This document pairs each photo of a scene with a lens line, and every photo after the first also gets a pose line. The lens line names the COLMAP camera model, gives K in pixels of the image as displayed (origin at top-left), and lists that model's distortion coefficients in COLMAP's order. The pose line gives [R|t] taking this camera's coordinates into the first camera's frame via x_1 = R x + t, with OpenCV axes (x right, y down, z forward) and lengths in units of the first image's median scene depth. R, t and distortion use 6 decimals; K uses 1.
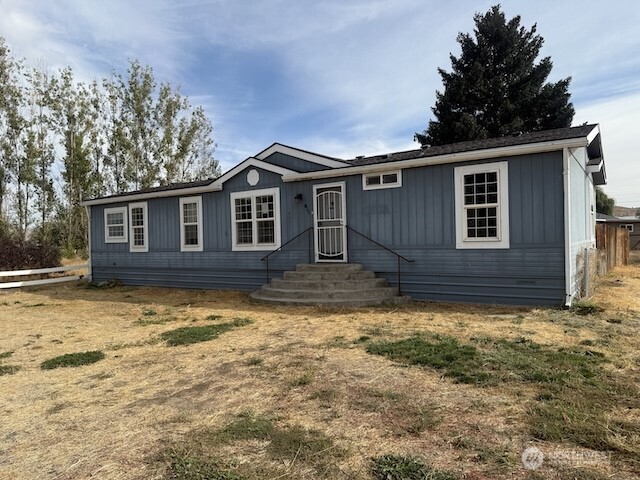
lens RADIAL K [[449.7, 0, 316.2], [0, 449.7, 246.1], [0, 0, 1]] dist [0.058668, -0.081933]
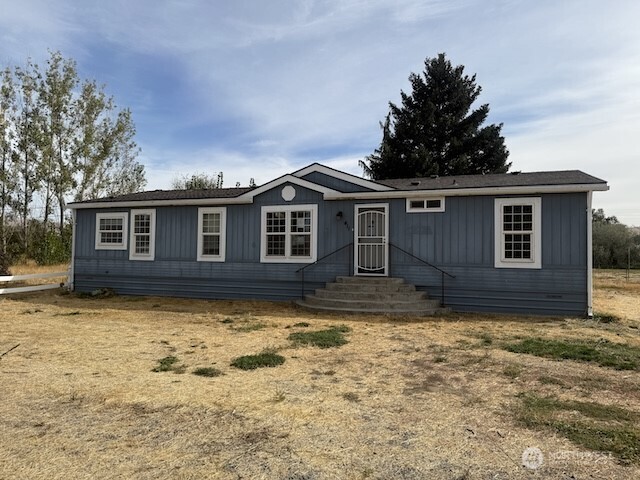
lens RADIAL K [[449.7, 0, 321.0], [0, 449.7, 240.3], [0, 0, 1]] dist [0.058668, -0.081933]
pose [[0.972239, 0.044937, 0.229633, -0.301490], [-0.034308, 0.998156, -0.050074, 0.007565], [-0.231459, 0.040806, 0.971988, -0.033496]]
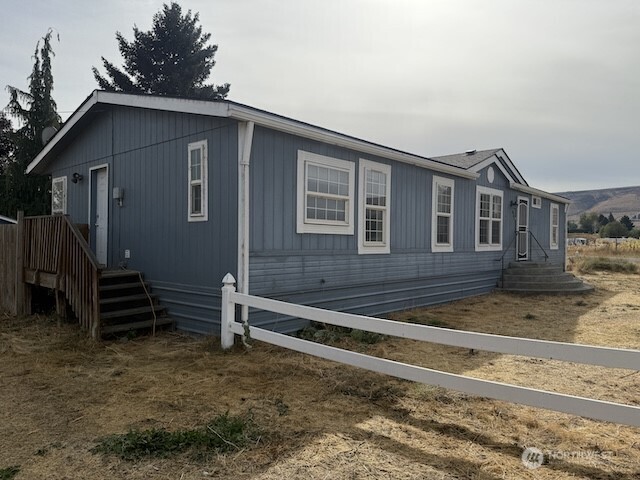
lens RADIAL K [[456.5, 0, 313.2], [0, 456.5, 244.2], [0, 0, 1]] dist [0.046308, -0.004709]
pose [[0.144439, 0.020868, 0.989294, -1.159133], [-0.000027, 0.999778, -0.021085, 0.016042], [-0.989514, 0.003019, 0.144407, 1.230038]]
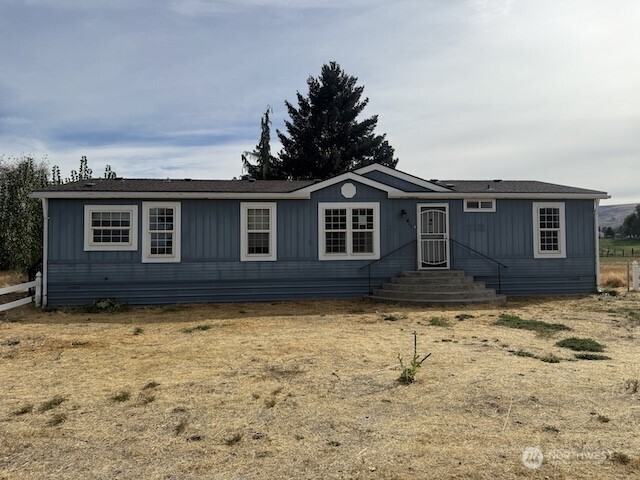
lens RADIAL K [[449.7, 0, 319.2], [0, 449.7, 238.2], [0, 0, 1]] dist [0.058668, -0.081933]
pose [[0.767103, 0.035621, 0.640534, -0.859729], [-0.001082, 0.998528, -0.054233, 0.016536], [-0.641523, 0.040909, 0.766012, 0.242688]]
